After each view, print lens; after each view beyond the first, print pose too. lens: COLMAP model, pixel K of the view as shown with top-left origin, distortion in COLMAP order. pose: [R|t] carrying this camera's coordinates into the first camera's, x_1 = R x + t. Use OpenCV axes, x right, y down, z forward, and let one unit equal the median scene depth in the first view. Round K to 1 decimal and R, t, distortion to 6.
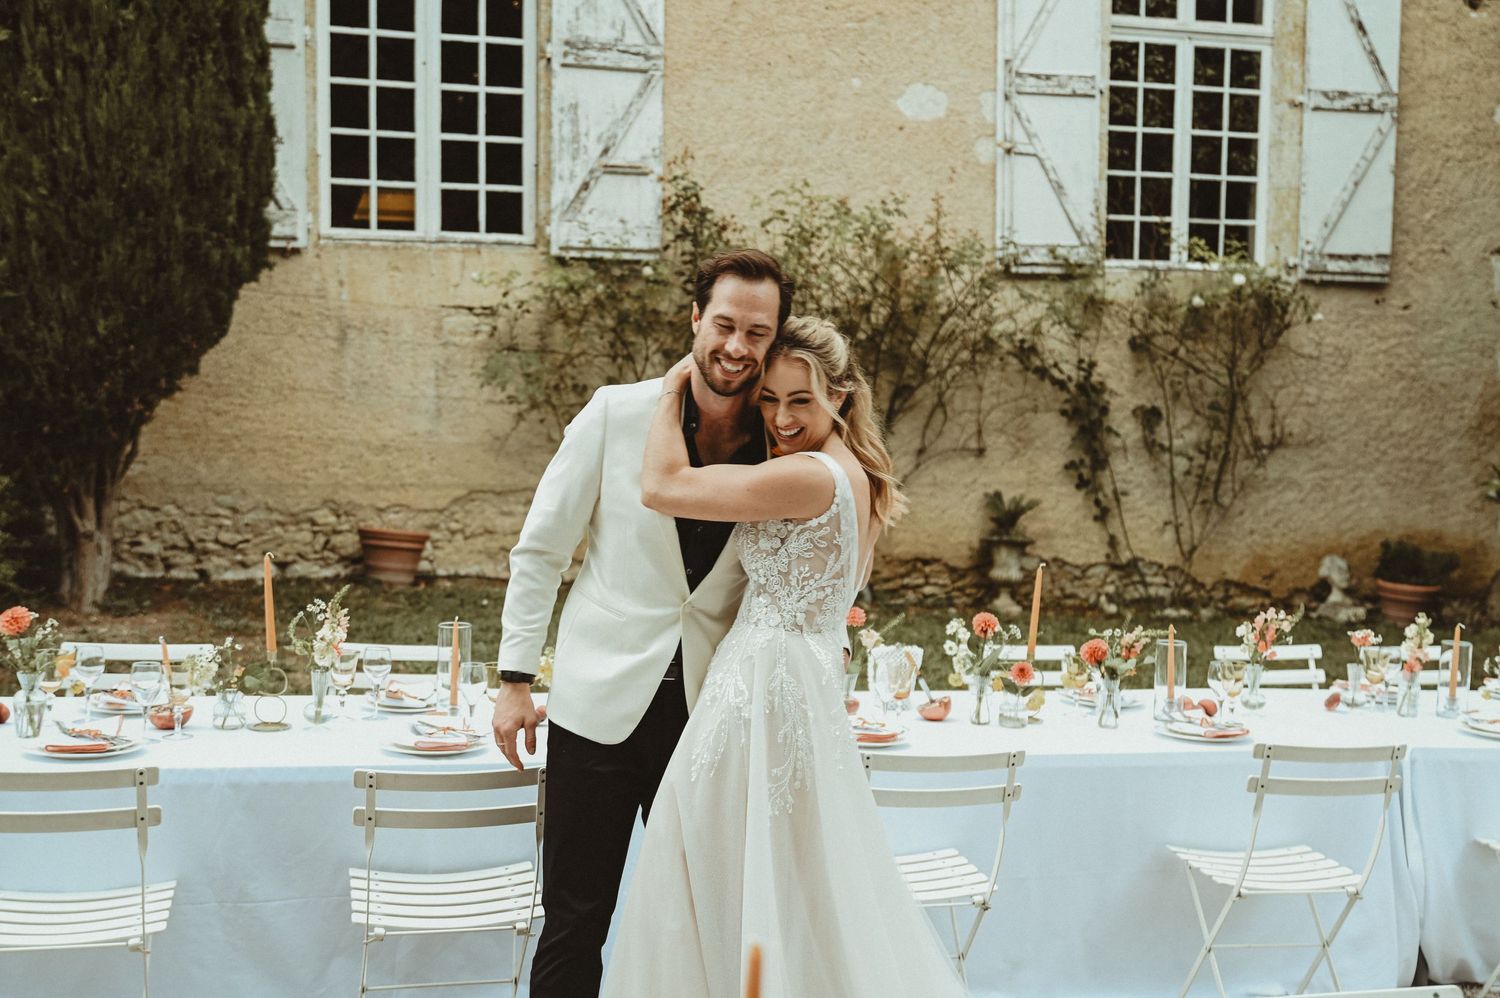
lens RADIAL K [[1659.9, 0, 758.1], [0, 1659.9, 504.0], [0, 0, 1]] dist [0.049643, 0.000000]
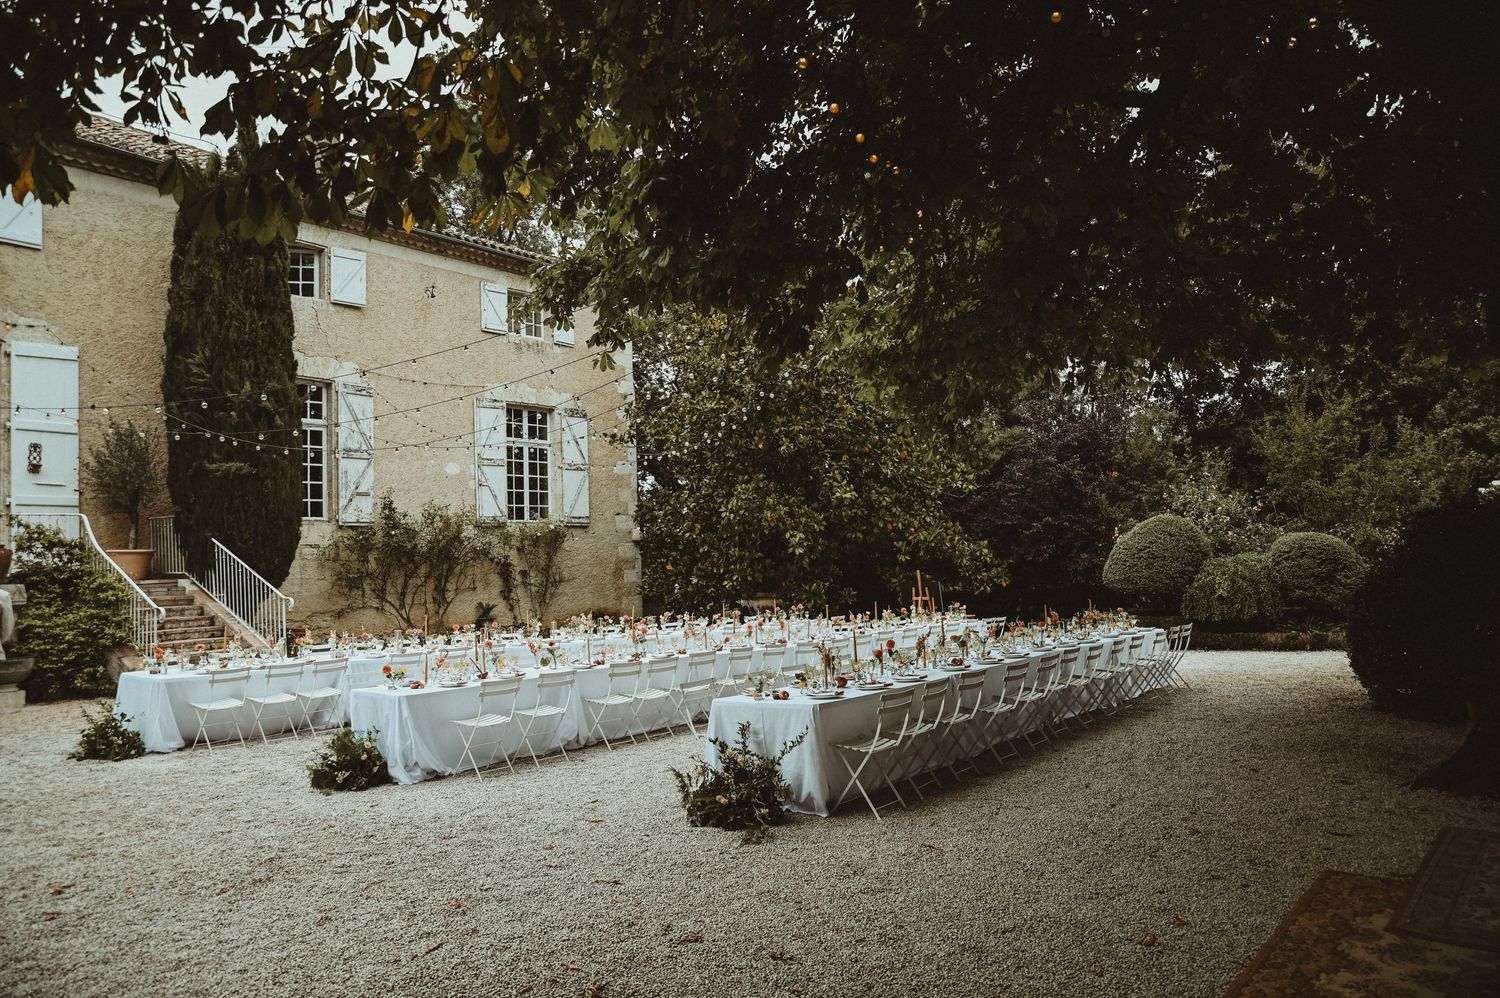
lens RADIAL K [[999.5, 0, 746.1], [0, 999.5, 509.0], [0, 0, 1]] dist [-0.049420, 0.024522]
pose [[0.785108, -0.006659, 0.619323, -0.599545], [0.071106, 0.994300, -0.079451, 0.001789], [-0.615263, 0.106415, 0.781106, -0.680923]]
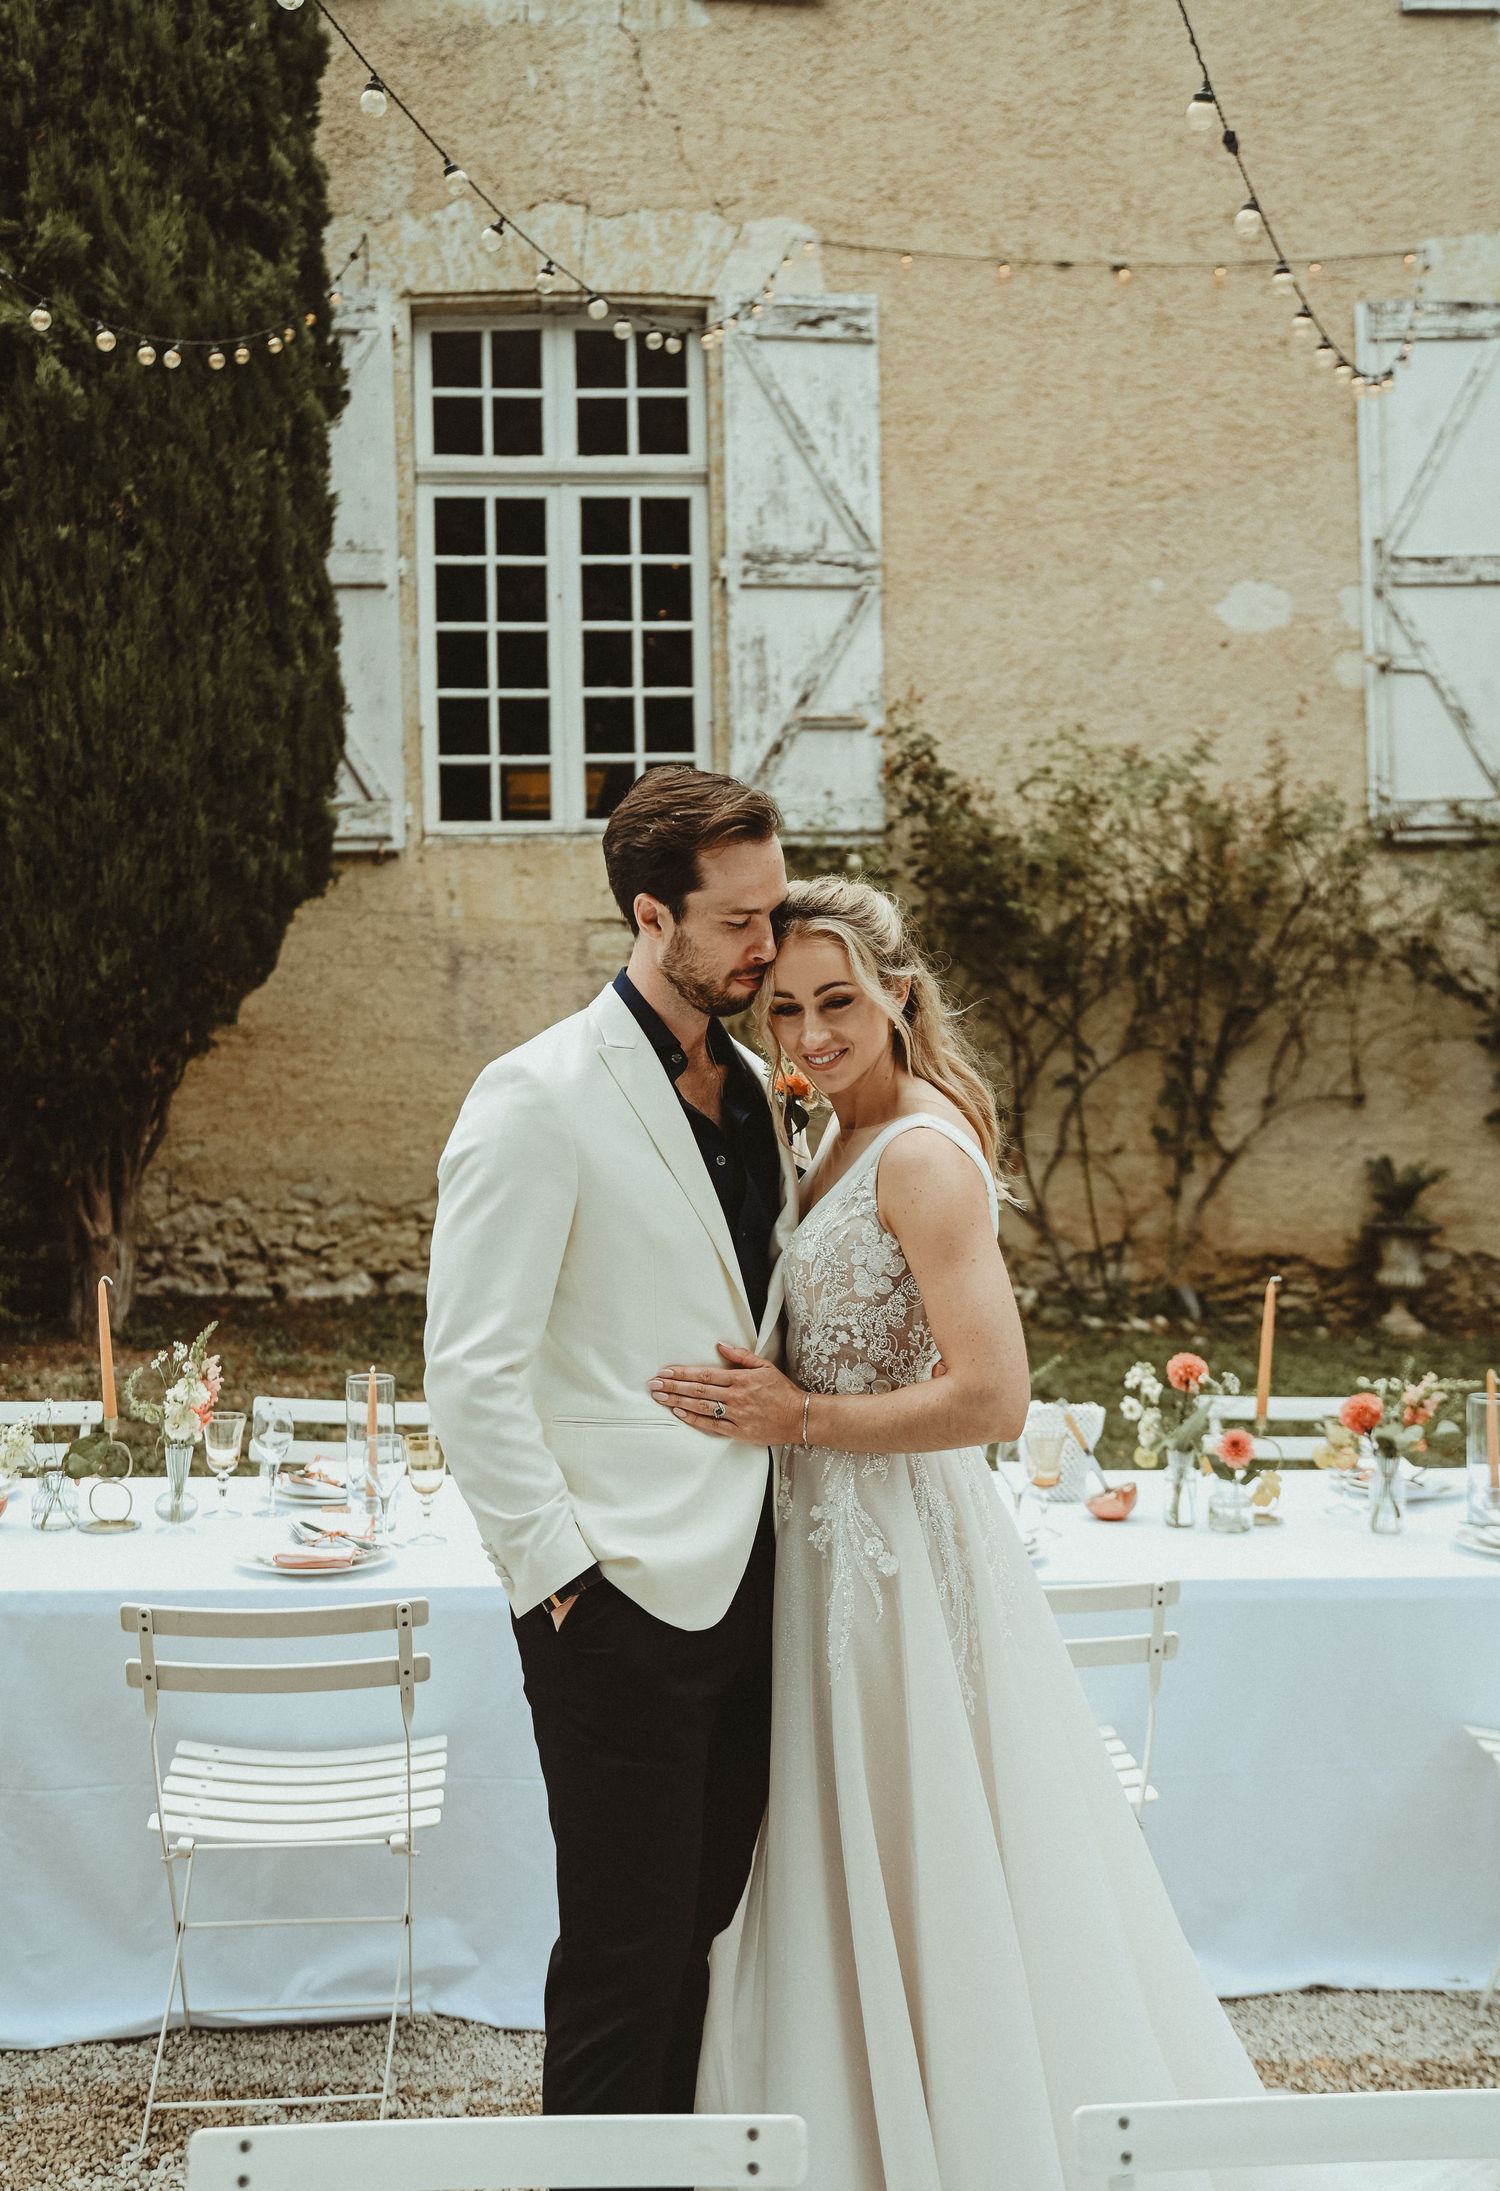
lens RADIAL K [[2270.3, 0, 708.7], [0, 2270.3, 1078.2], [0, 0, 1]] dist [0.003037, 0.000000]
pose [[0.985018, -0.026451, -0.170410, 0.031512], [0.018664, 0.998714, -0.047137, -0.001176], [0.171437, 0.043250, 0.984245, 0.025784]]
